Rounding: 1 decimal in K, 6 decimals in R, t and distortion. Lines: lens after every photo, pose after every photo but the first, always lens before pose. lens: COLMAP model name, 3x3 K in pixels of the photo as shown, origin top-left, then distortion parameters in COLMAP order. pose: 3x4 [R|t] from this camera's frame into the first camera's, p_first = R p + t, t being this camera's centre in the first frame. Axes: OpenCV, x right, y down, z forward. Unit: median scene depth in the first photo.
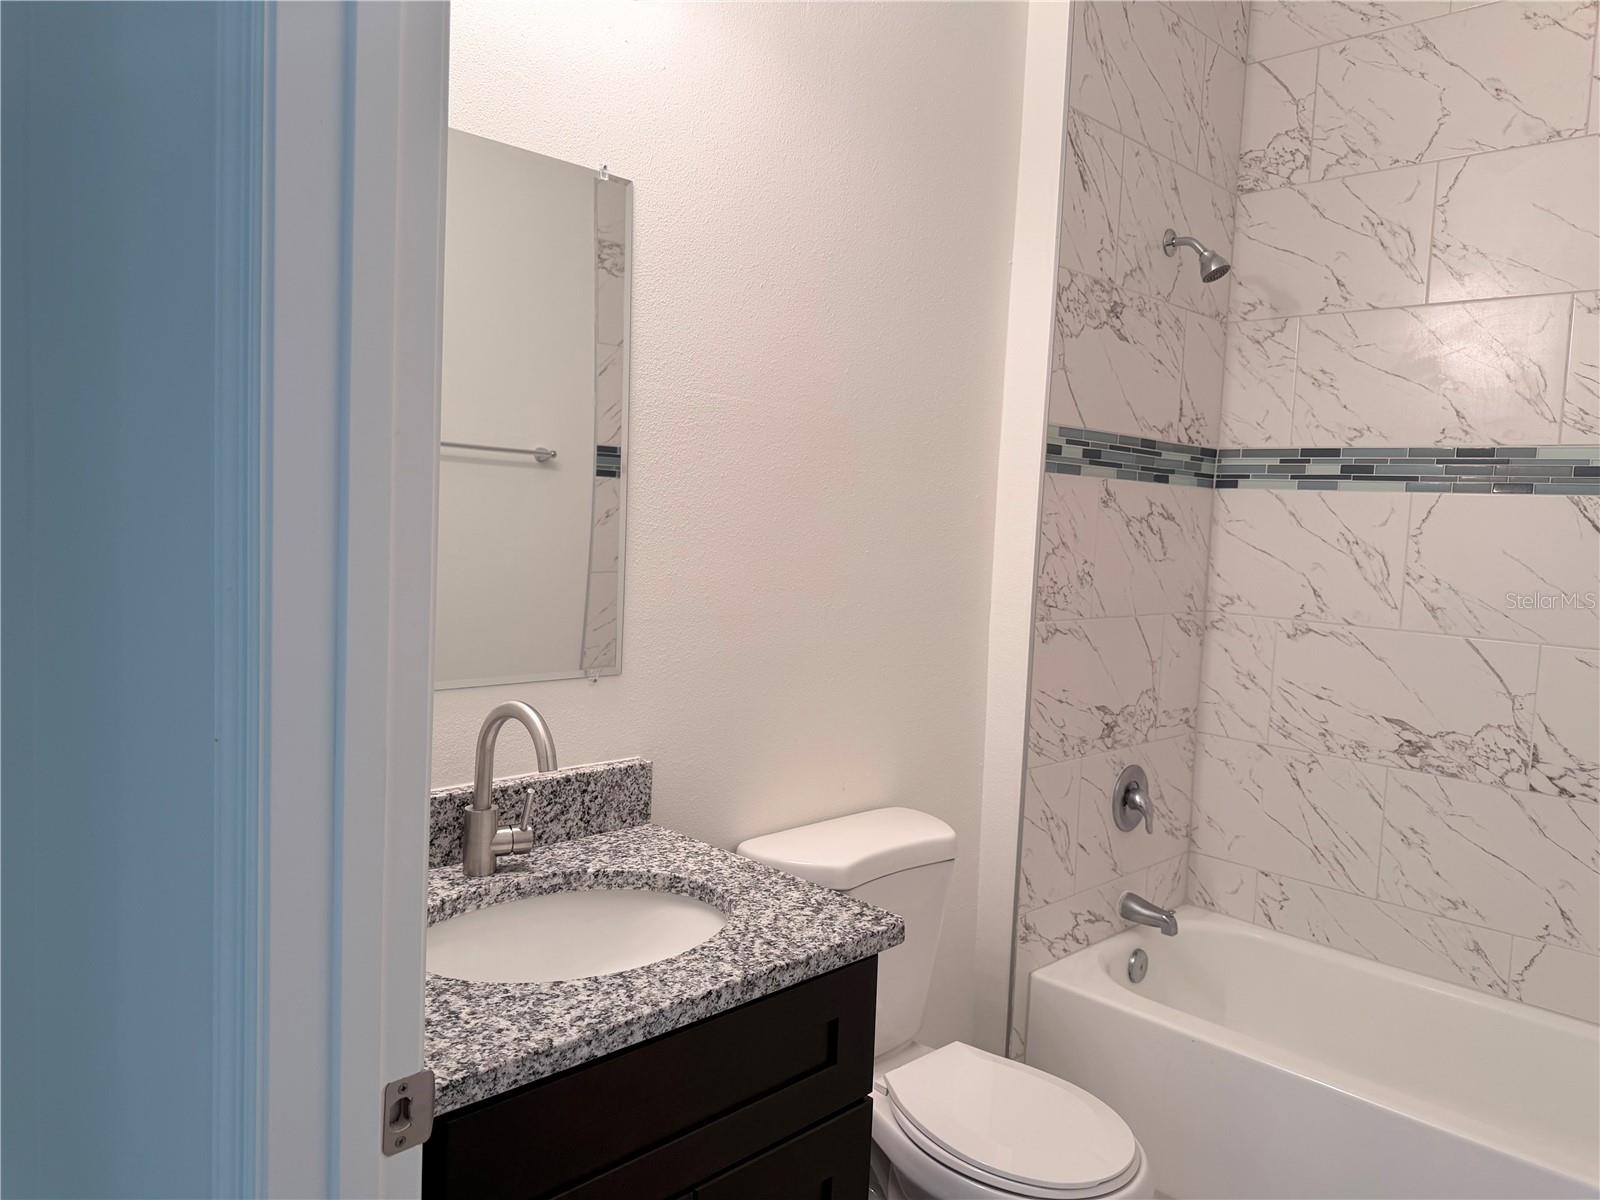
lens RADIAL K [[1142.6, 0, 791.5], [0, 1142.6, 602.6], [0, 0, 1]] dist [0.063088, -0.069425]
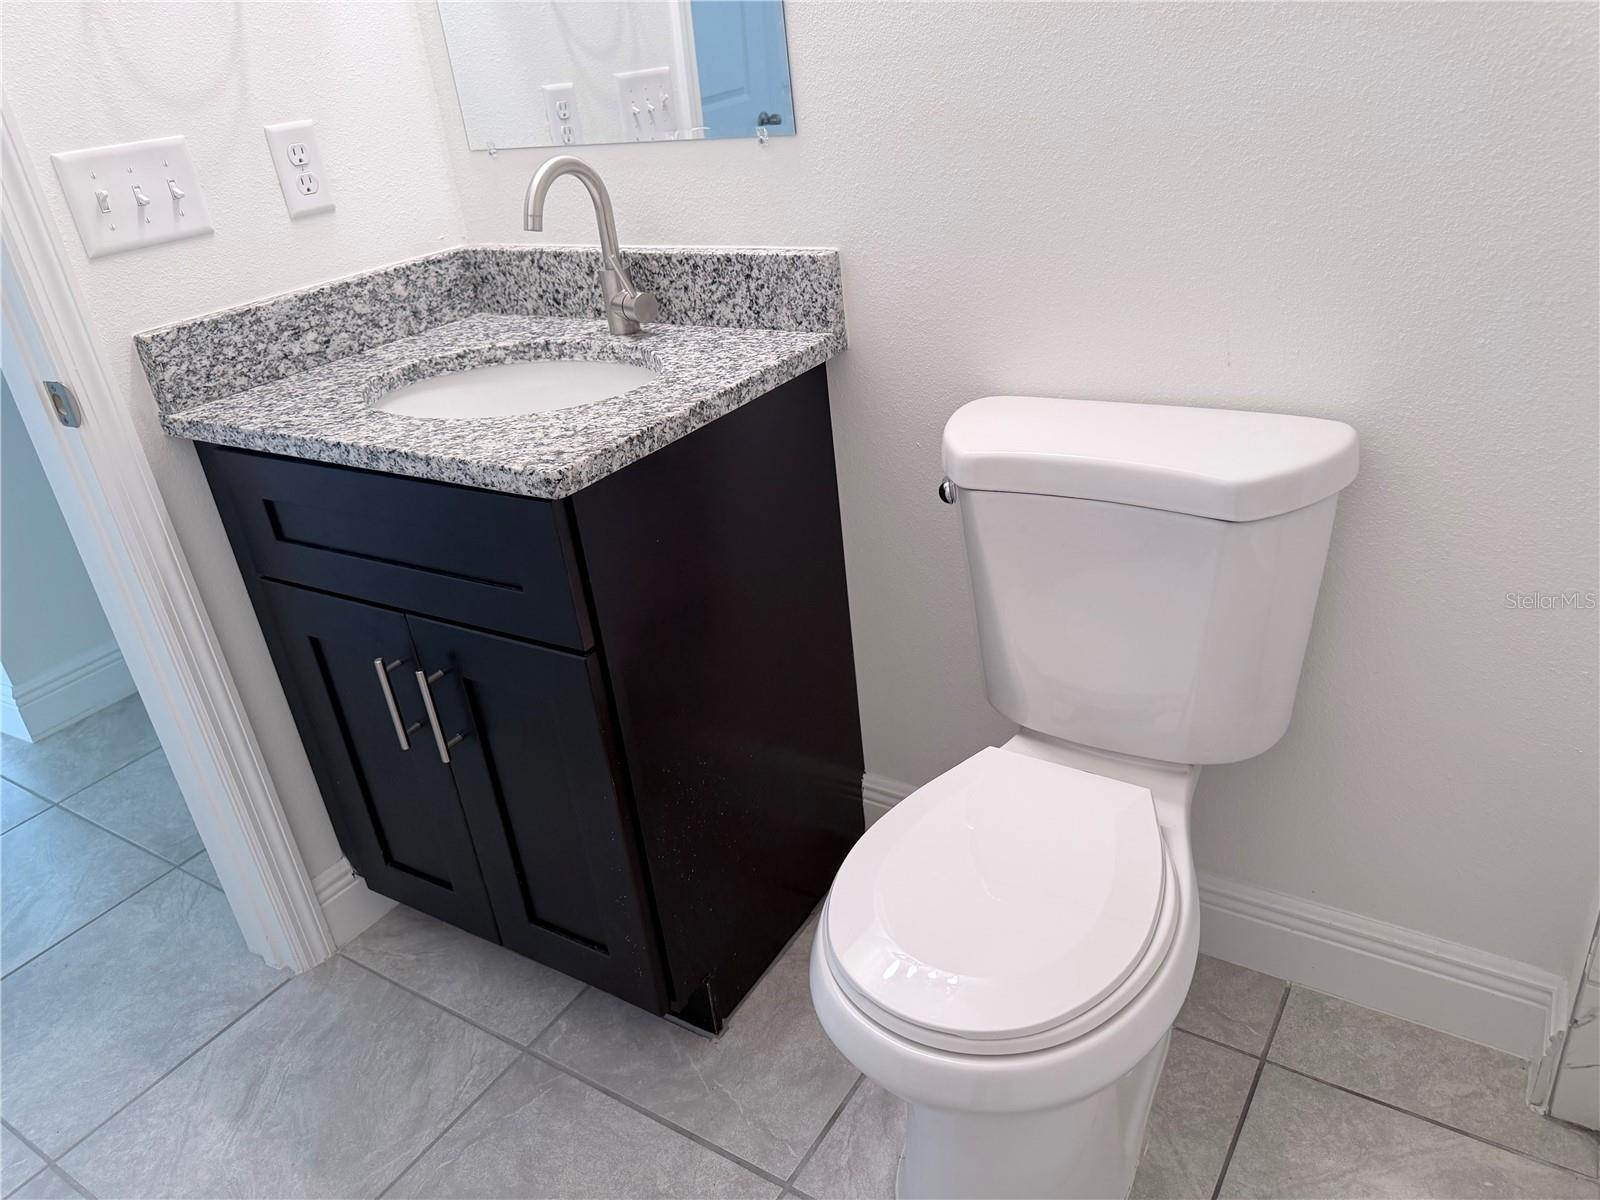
lens RADIAL K [[1142.6, 0, 798.2], [0, 1142.6, 611.3], [0, 0, 1]] dist [0.063088, -0.069425]
pose [[0.227255, 0.393298, -0.890882, 0.816997], [0.024330, 0.912240, 0.408933, 0.042166], [0.973531, -0.114607, 0.197743, 0.930980]]
